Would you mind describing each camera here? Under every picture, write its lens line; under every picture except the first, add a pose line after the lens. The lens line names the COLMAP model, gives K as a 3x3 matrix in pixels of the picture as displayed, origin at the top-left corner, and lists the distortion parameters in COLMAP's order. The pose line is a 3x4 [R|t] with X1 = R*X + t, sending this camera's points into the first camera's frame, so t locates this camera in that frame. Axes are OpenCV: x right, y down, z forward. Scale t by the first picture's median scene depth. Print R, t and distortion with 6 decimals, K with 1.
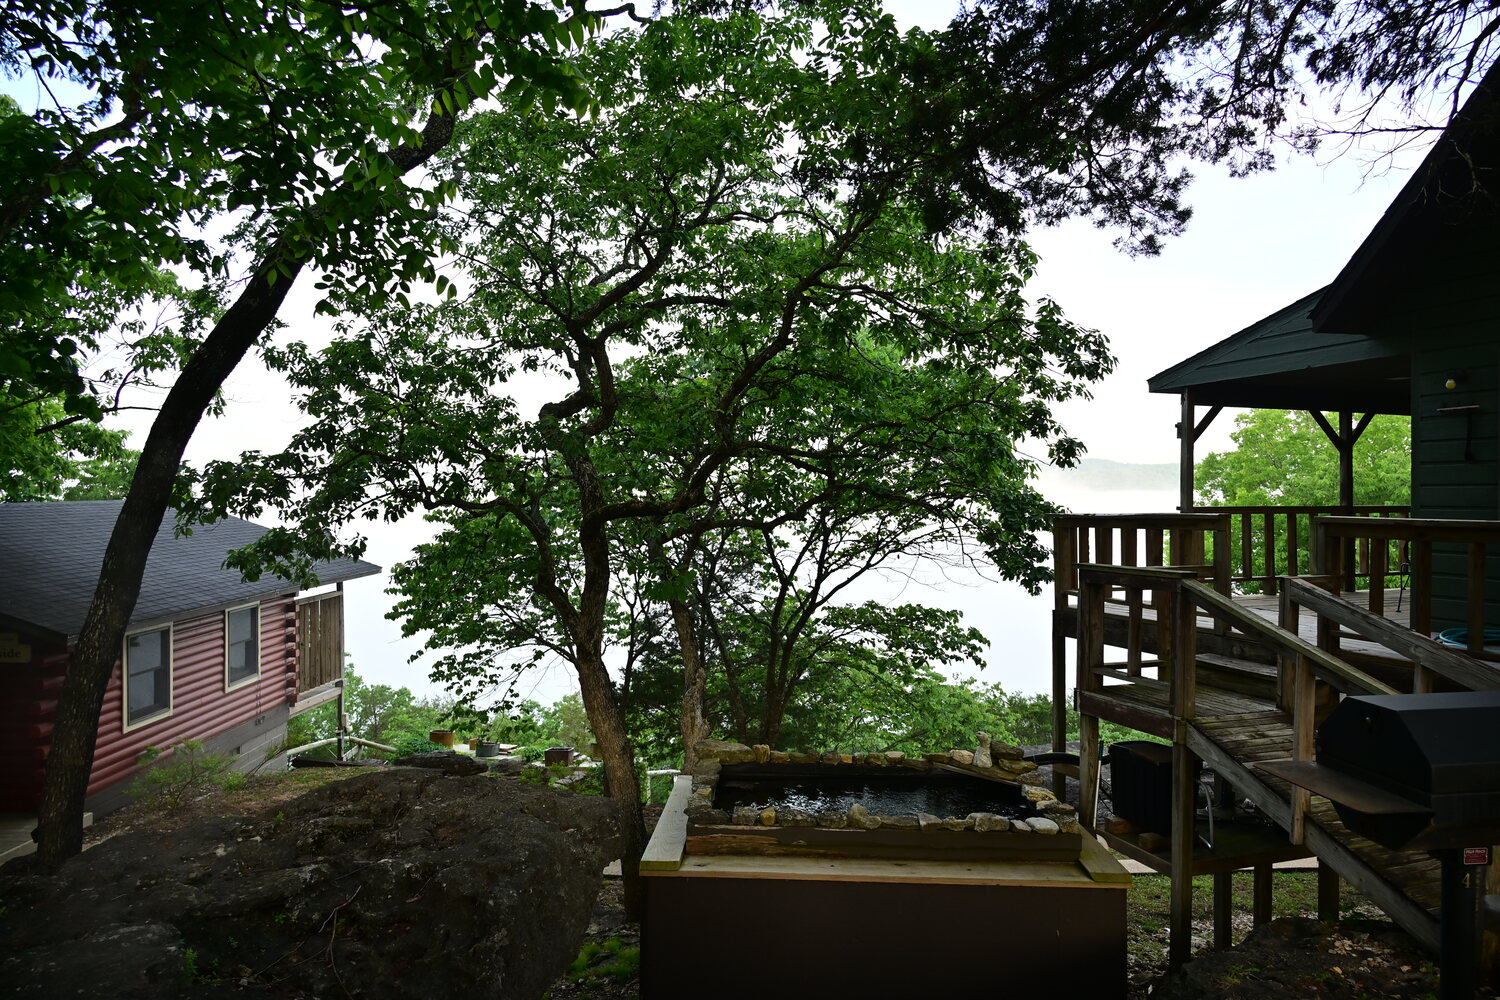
lens RADIAL K [[2136.0, 0, 750.0], [0, 2136.0, 500.0], [0, 0, 1]] dist [-0.002596, 0.003328]
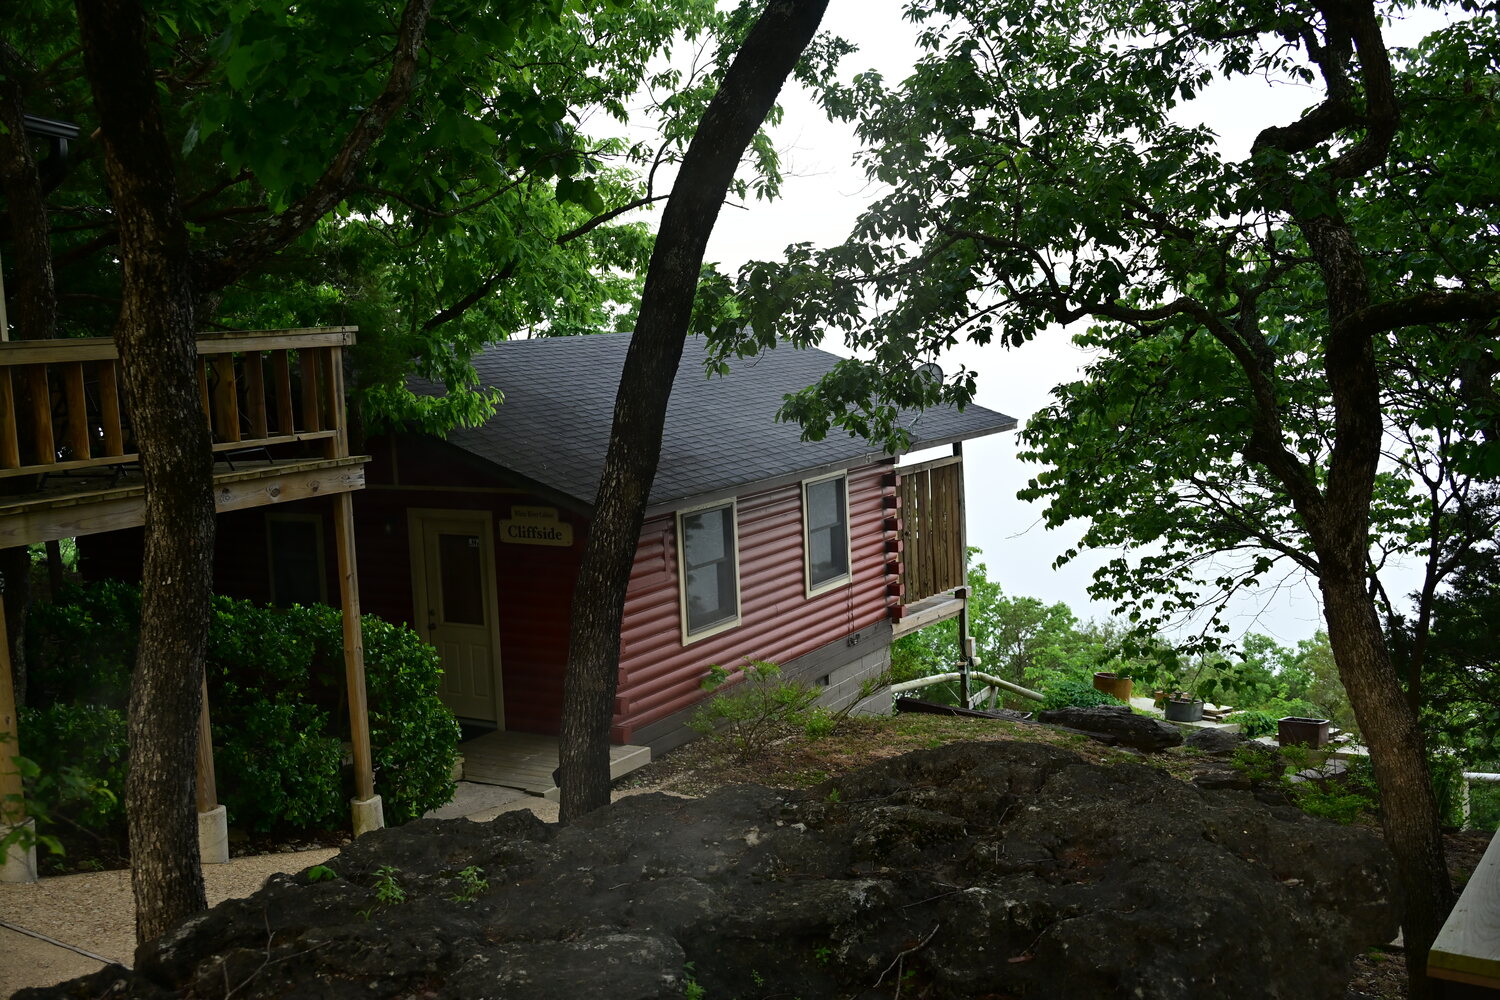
lens RADIAL K [[1539.9, 0, 750.8], [0, 1539.9, 497.3], [0, 0, 1]] dist [0.005948, 0.001238]
pose [[0.844120, 0.021556, -0.535721, 0.011107], [0.016371, 0.997689, 0.065939, 0.023036], [0.535904, -0.064430, 0.841817, 0.565595]]
